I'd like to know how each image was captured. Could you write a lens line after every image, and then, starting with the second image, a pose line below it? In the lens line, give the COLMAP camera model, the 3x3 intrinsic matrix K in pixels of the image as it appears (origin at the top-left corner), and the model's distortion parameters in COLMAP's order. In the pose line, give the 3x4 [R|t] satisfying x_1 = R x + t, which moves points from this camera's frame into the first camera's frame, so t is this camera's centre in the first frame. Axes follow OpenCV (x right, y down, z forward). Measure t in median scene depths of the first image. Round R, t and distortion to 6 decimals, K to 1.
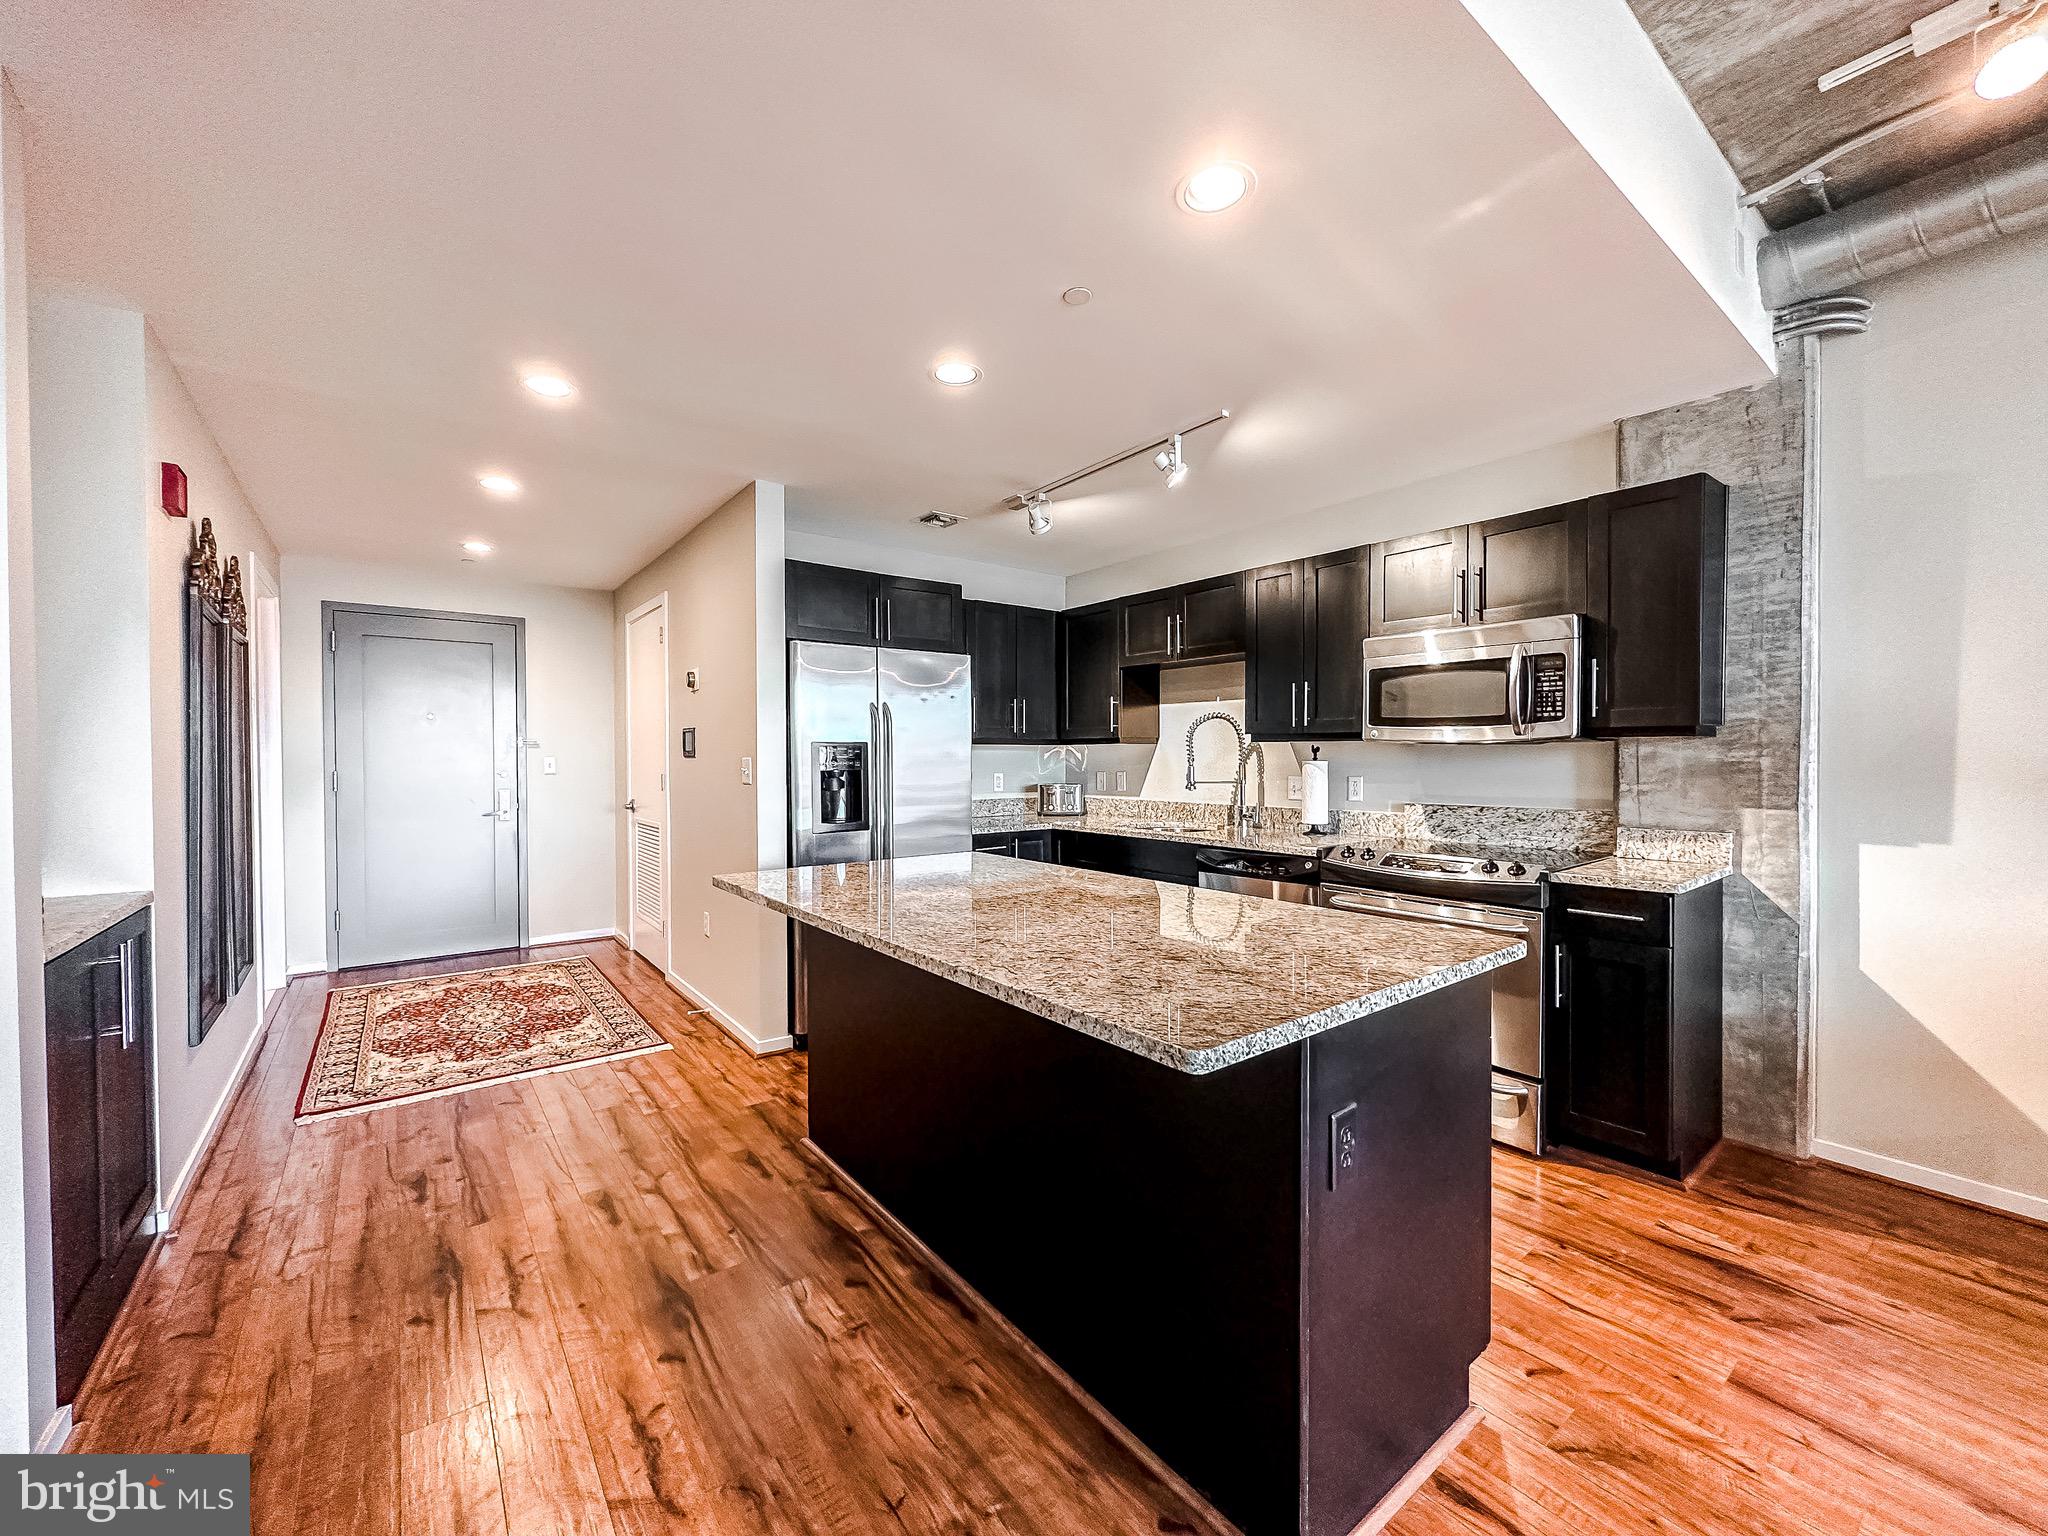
lens RADIAL K [[818.0, 0, 1025.7], [0, 818.0, 767.6], [0, 0, 1]] dist [-0.002588, 0.000771]
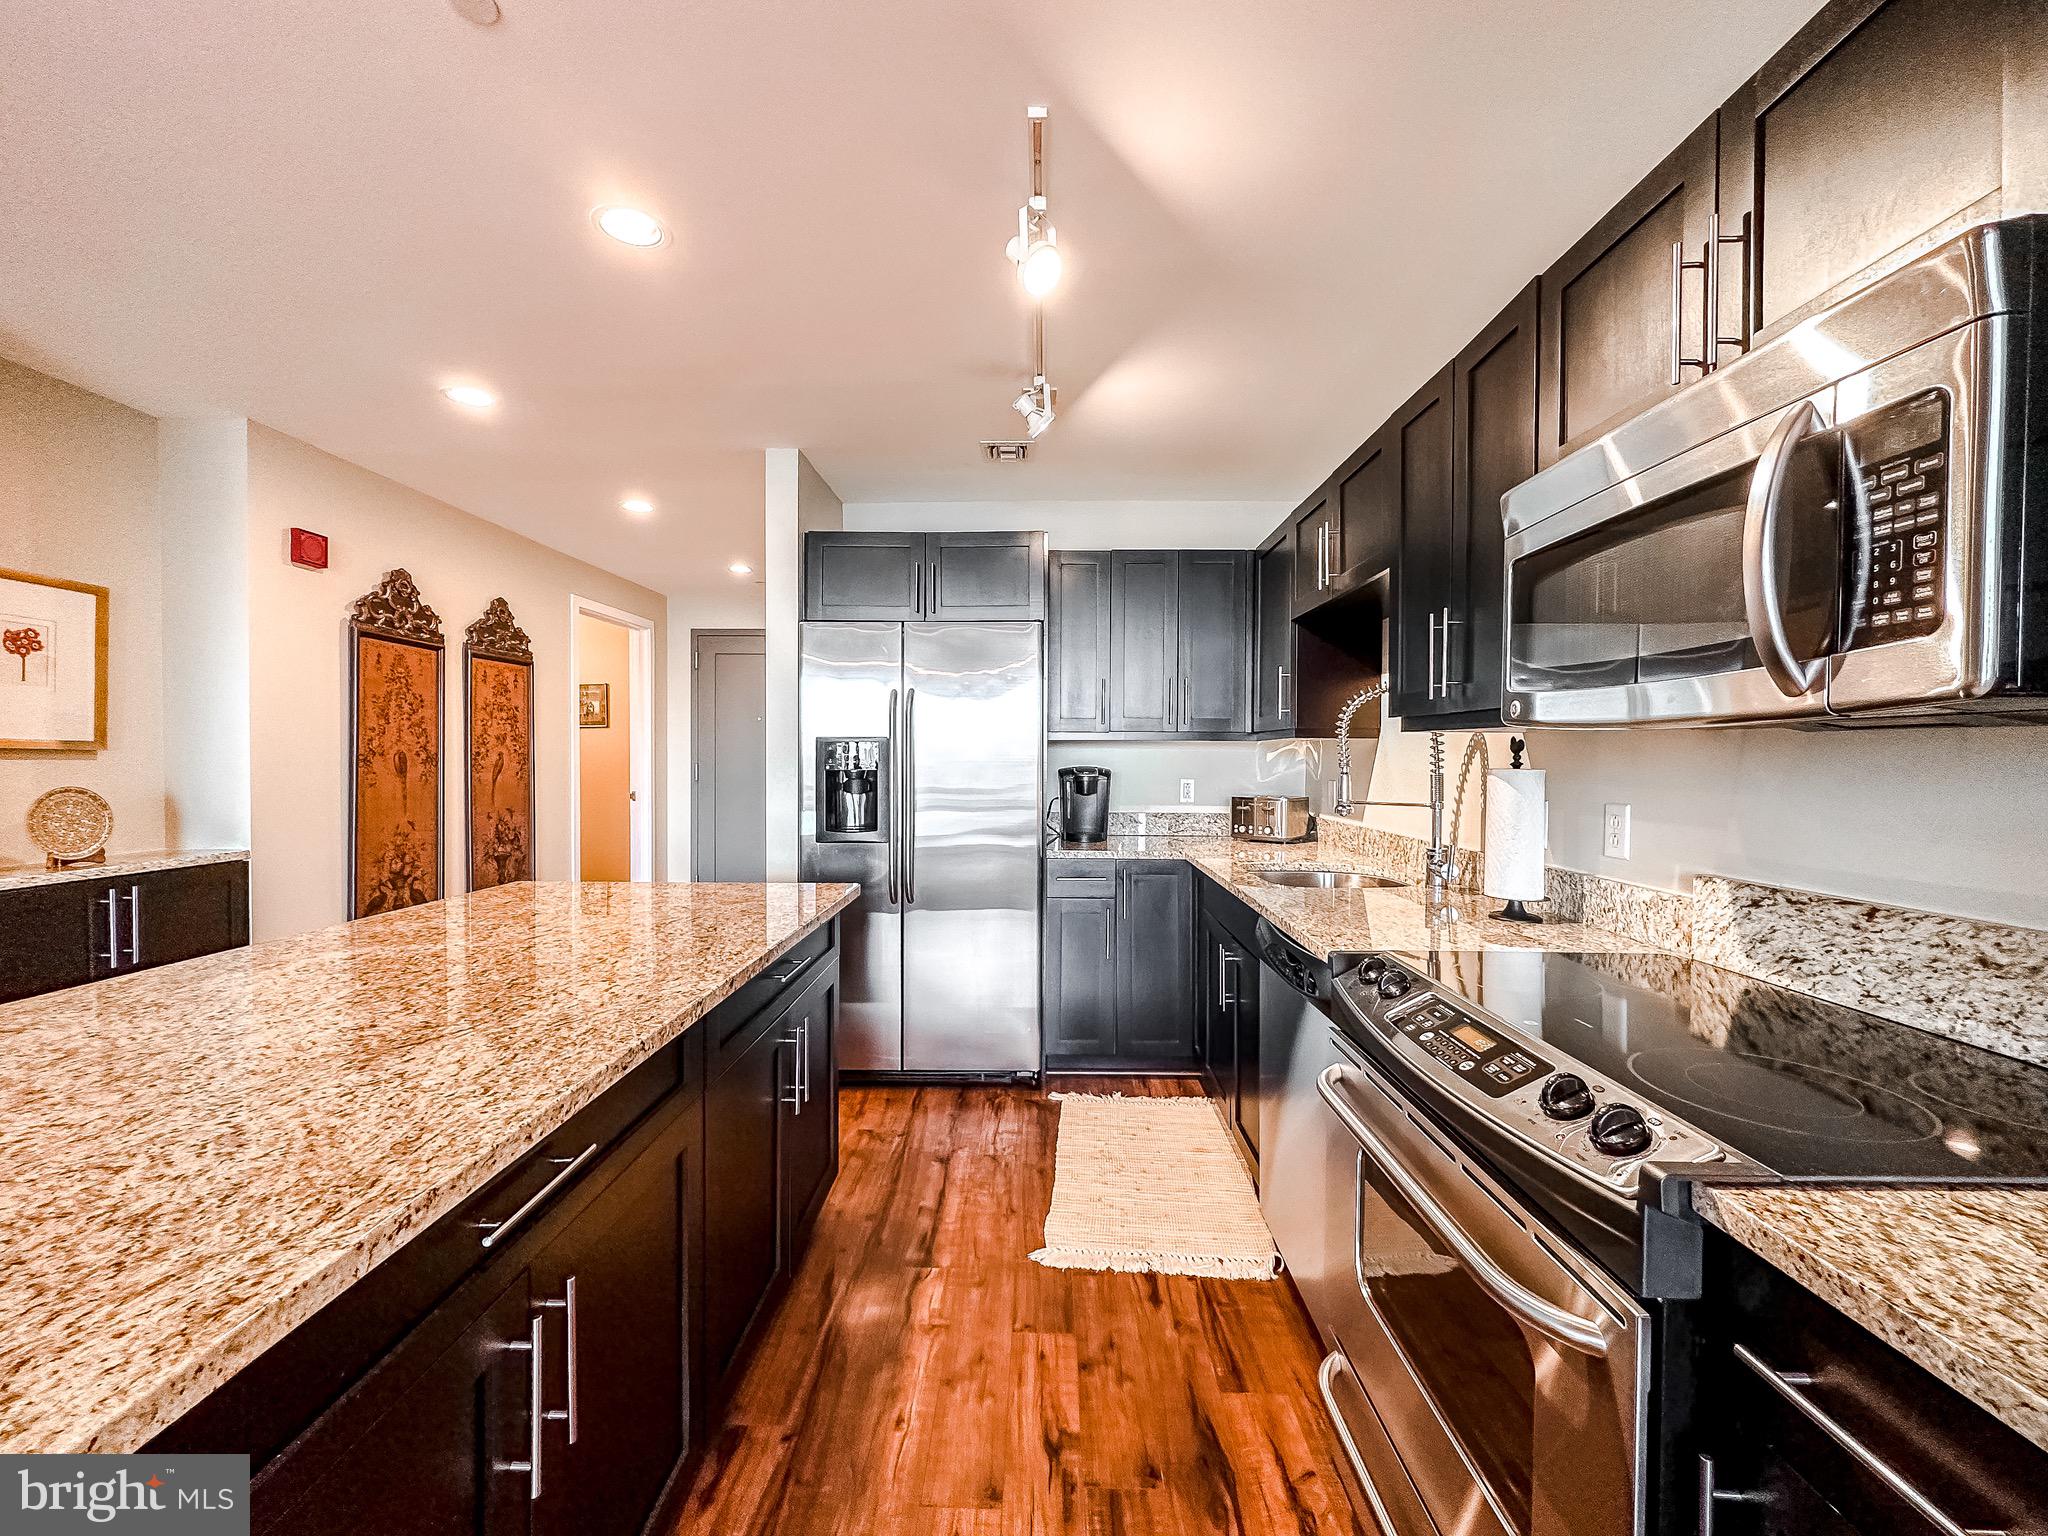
lens RADIAL K [[818.0, 0, 1024.7], [0, 818.0, 767.5], [0, 0, 1]] dist [-0.002588, 0.000771]
pose [[0.778899, 0.016093, -0.626942, 0.455025], [-0.016338, 0.999852, 0.005368, -0.007394], [0.626936, 0.006061, 0.779047, 0.457646]]
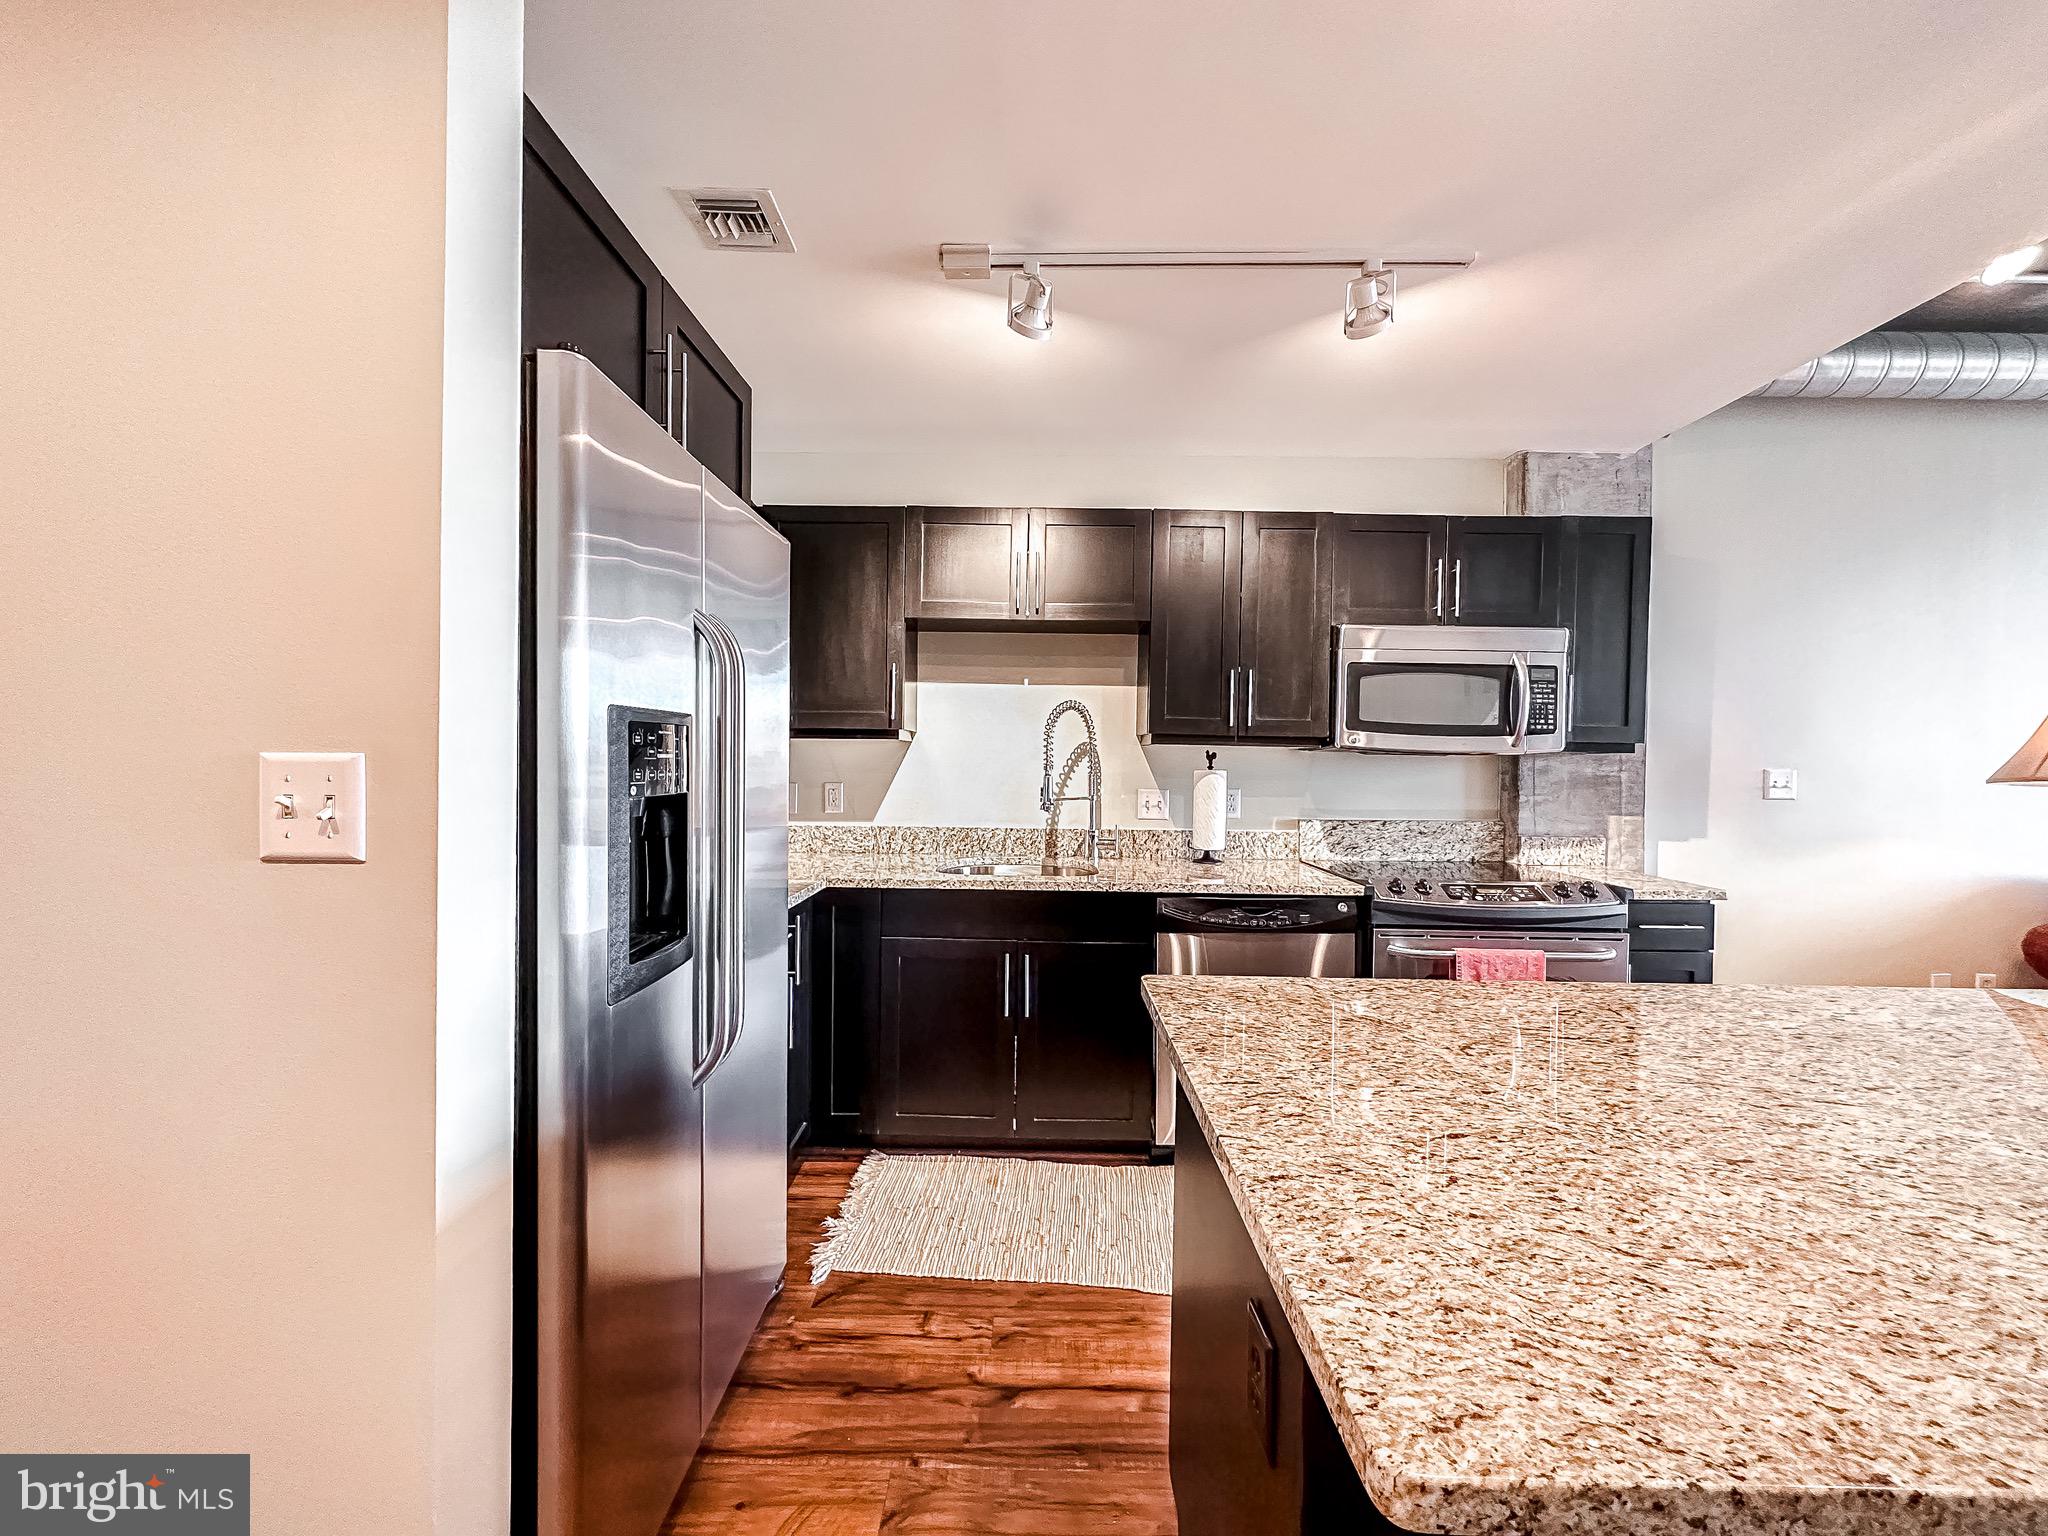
lens RADIAL K [[818.0, 0, 1027.1], [0, 818.0, 767.3], [0, 0, 1]] dist [-0.002588, 0.000771]
pose [[0.620222, 0.004977, 0.784411, -0.401074], [-0.004923, 0.999985, -0.002452, -0.008718], [-0.784411, -0.002341, 0.620237, 0.681711]]
